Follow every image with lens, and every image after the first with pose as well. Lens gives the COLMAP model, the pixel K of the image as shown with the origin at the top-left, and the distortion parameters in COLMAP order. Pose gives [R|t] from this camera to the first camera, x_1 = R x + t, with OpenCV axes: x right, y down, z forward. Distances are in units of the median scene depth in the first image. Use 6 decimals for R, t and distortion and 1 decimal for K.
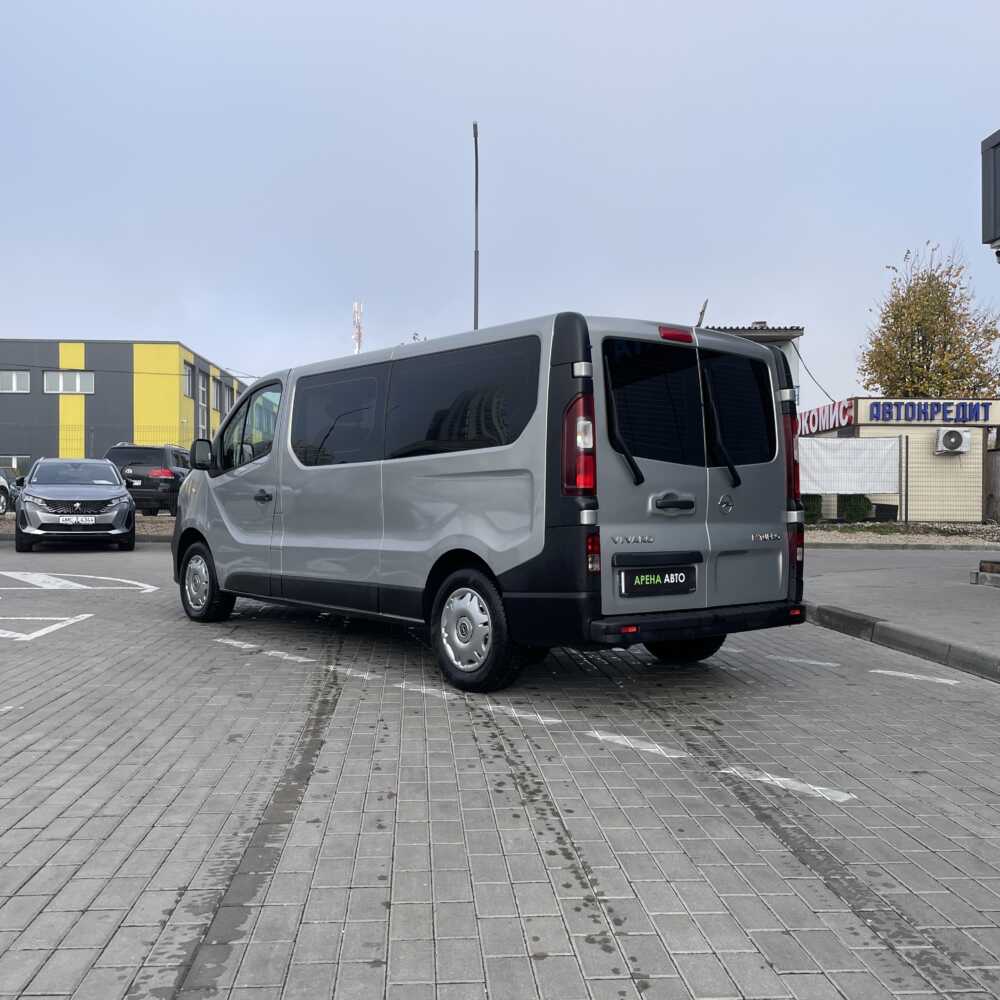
lens RADIAL K [[1002.2, 0, 491.5], [0, 1002.2, 515.0], [0, 0, 1]] dist [0.077491, -0.104609]
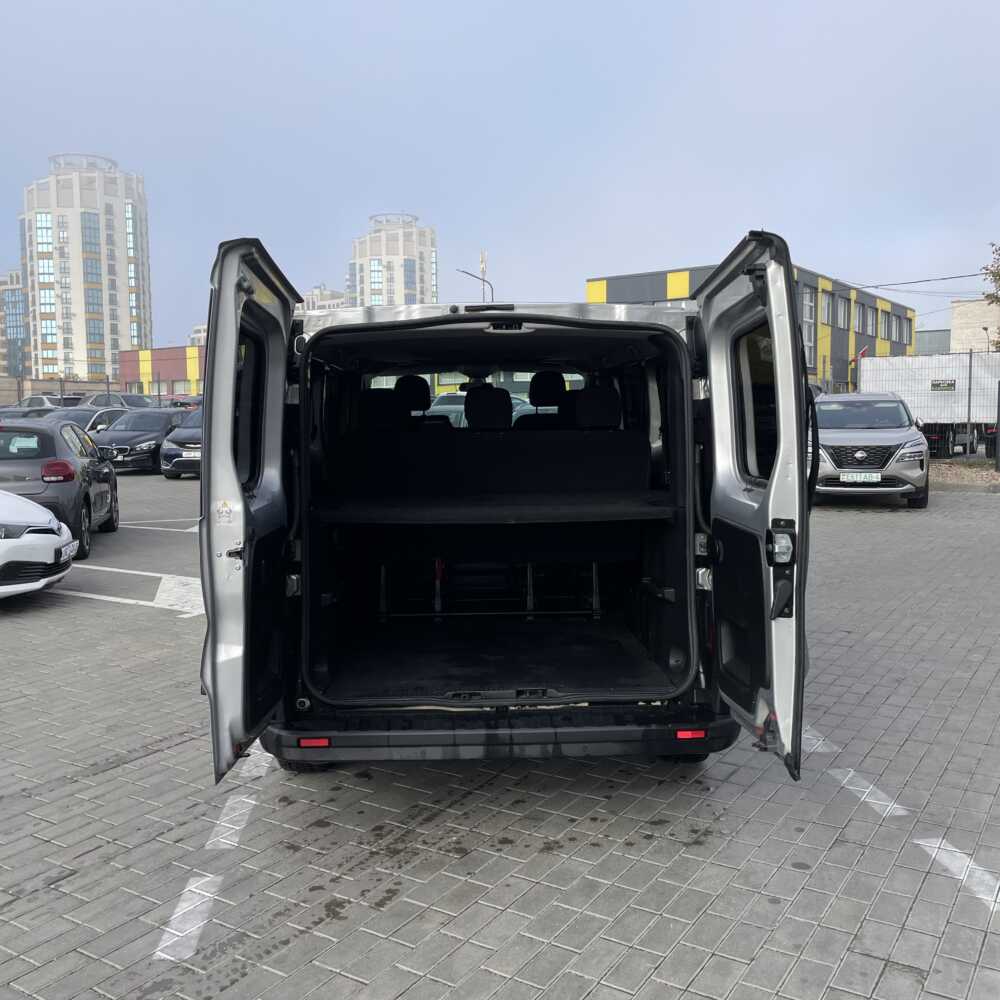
lens RADIAL K [[995.6, 0, 486.1], [0, 995.6, 502.1], [0, 0, 1]] dist [0.068562, -0.078329]
pose [[0.791913, 0.033569, -0.609711, 0.197667], [0.013478, 0.997284, 0.072413, -0.033021], [0.610486, -0.065562, 0.789309, 0.148135]]
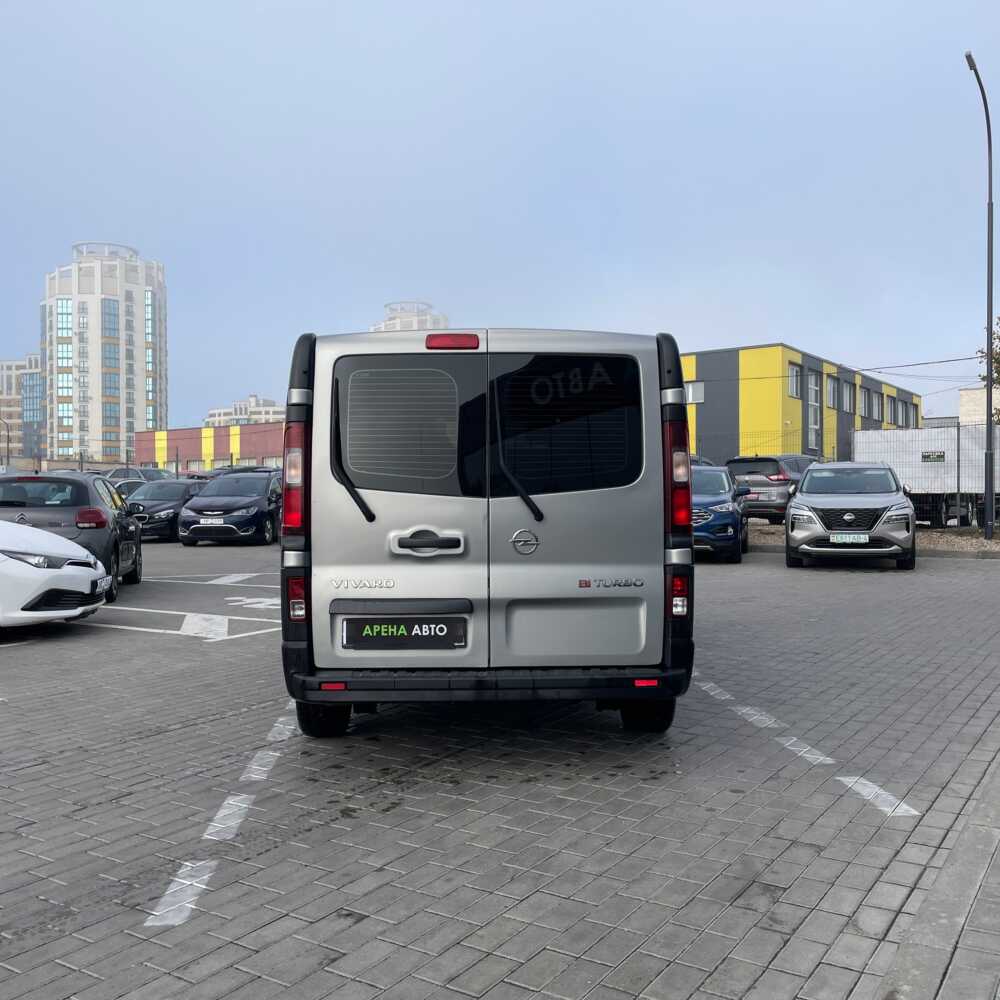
lens RADIAL K [[1002.2, 0, 491.5], [0, 1002.2, 515.0], [0, 0, 1]] dist [0.077491, -0.104609]
pose [[0.788009, -0.005411, -0.615640, 0.231693], [0.006604, 0.999978, -0.000336, -0.010556], [0.615628, -0.003801, 0.788028, 0.112442]]
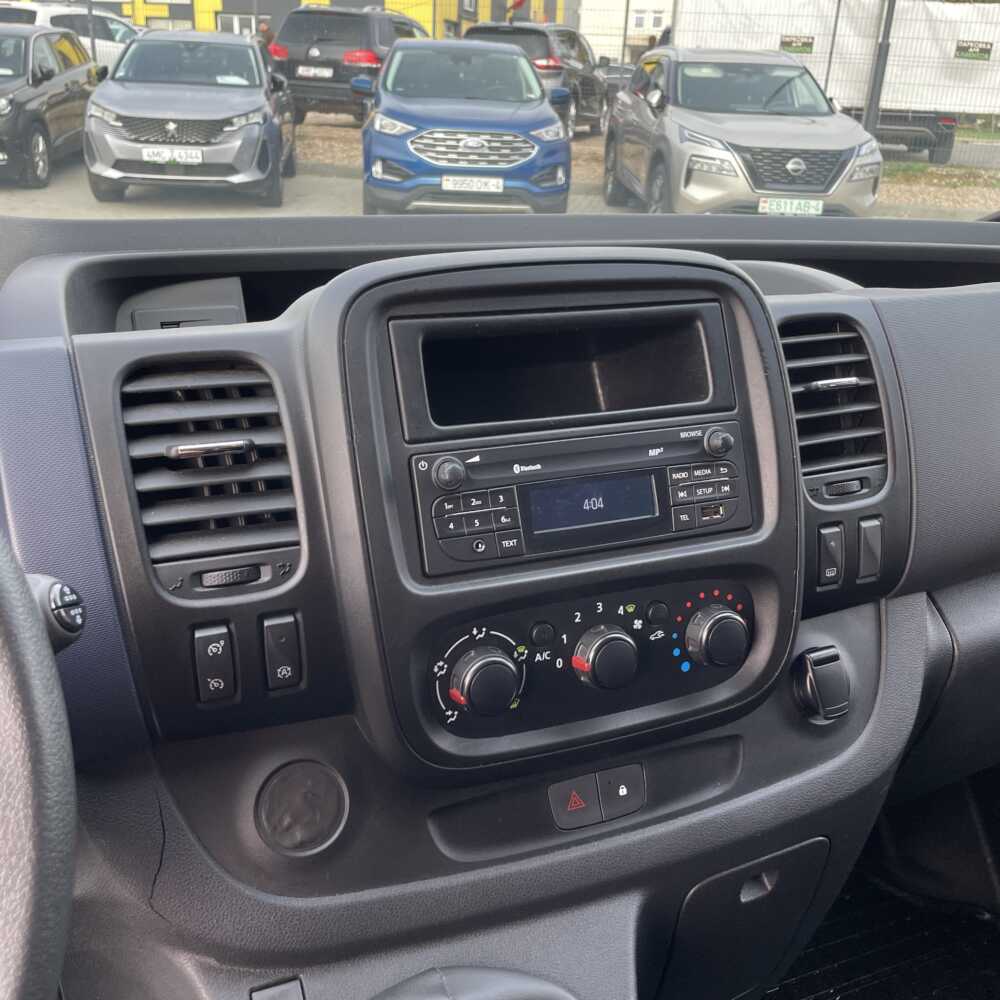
lens RADIAL K [[1009.0, 0, 505.4], [0, 1009.0, 496.2], [0, 0, 1]] dist [0.058805, -0.098976]
pose [[0.964515, 0.131402, -0.229007, -0.074258], [-0.037226, 0.926375, 0.374758, -0.038773], [0.261390, -0.352935, 0.898394, 0.471657]]
